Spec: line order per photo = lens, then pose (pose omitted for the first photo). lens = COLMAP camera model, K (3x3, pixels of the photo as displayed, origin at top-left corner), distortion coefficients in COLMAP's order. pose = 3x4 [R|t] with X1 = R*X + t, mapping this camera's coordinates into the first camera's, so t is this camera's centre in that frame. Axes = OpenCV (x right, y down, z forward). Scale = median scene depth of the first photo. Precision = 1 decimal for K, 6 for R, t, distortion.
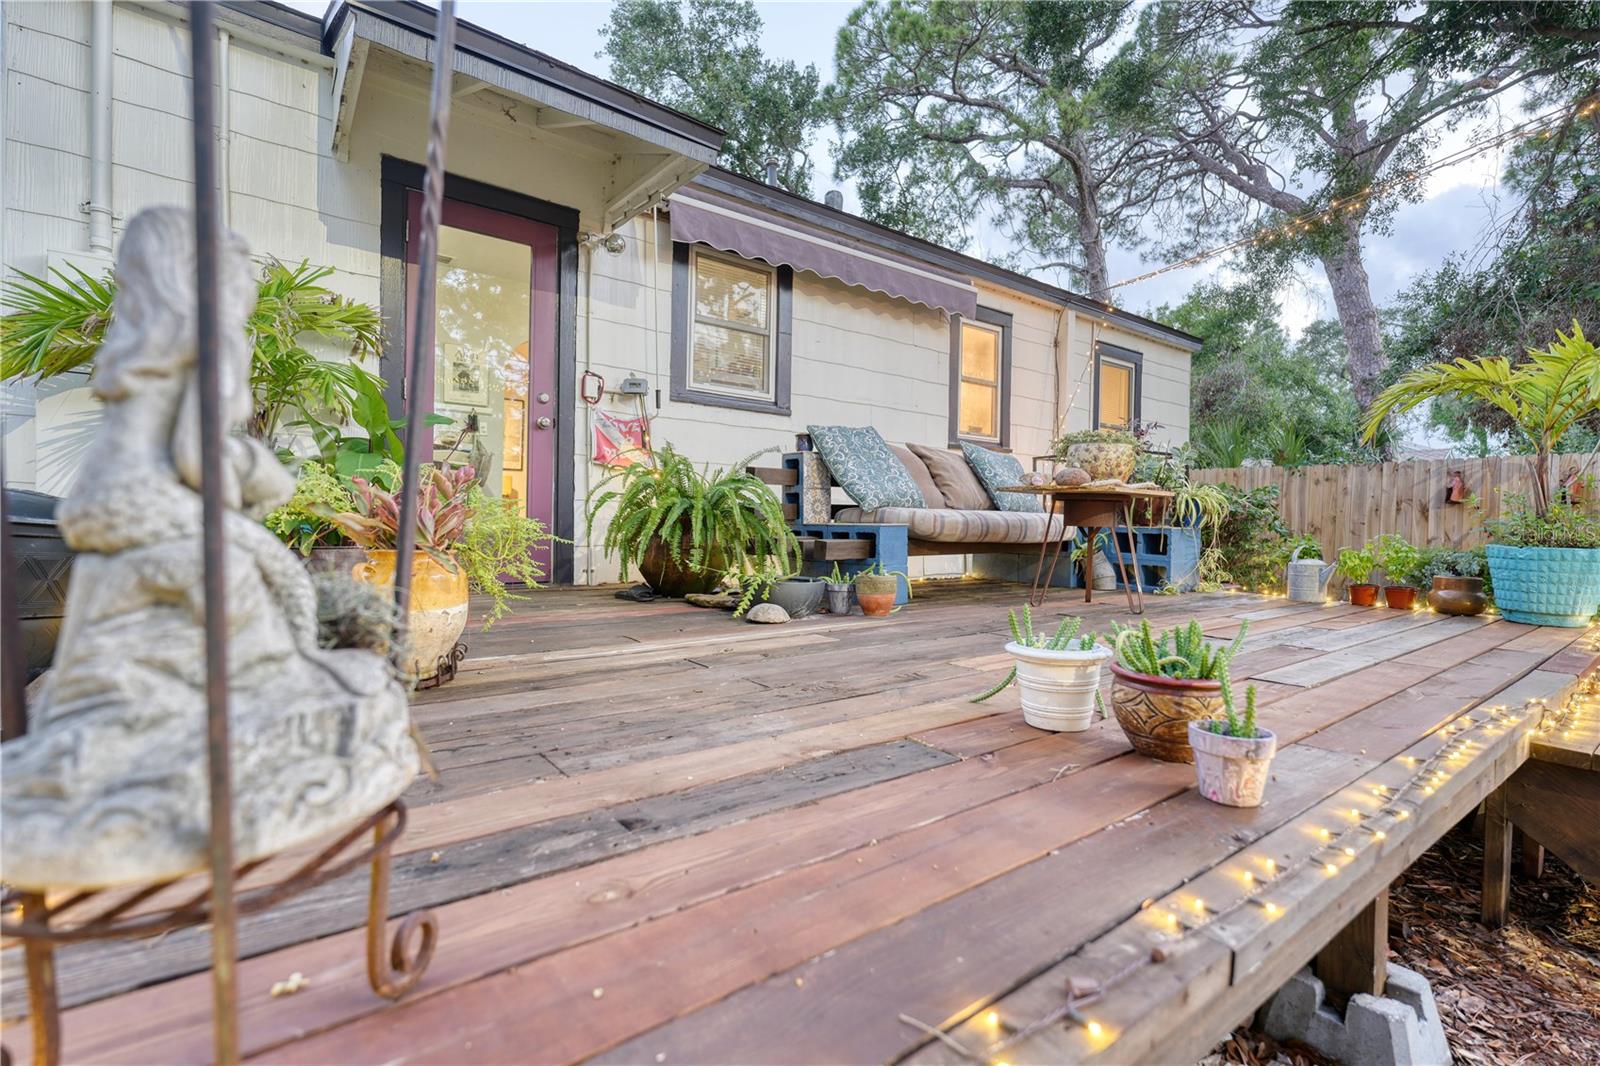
lens RADIAL K [[728.4, 0, 797.5], [0, 728.4, 532.6], [0, 0, 1]] dist [-0.000197, -0.000052]
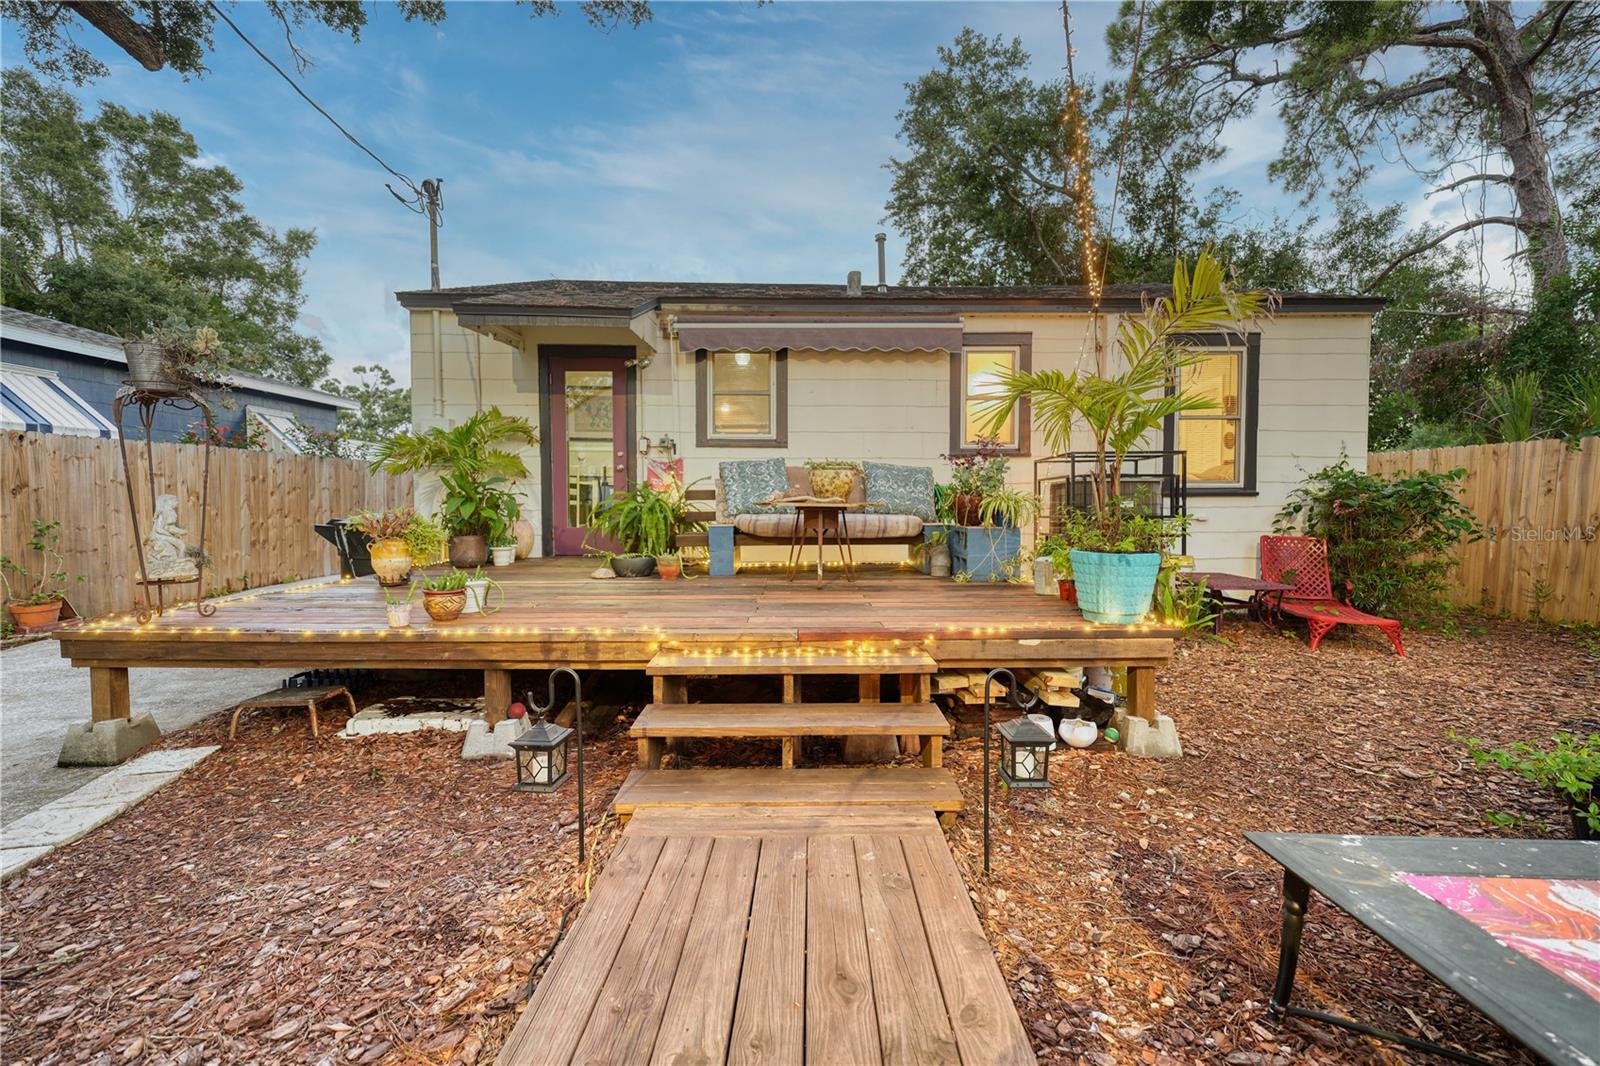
lens RADIAL K [[663.7, 0, 805.1], [0, 663.7, 536.6], [0, 0, 1]] dist [0.000283, 0.000057]
pose [[0.801570, 0.016135, -0.597683, 0.814549], [0.002296, 0.999545, 0.030063, -0.021260], [0.597896, -0.025469, 0.801169, -0.049238]]
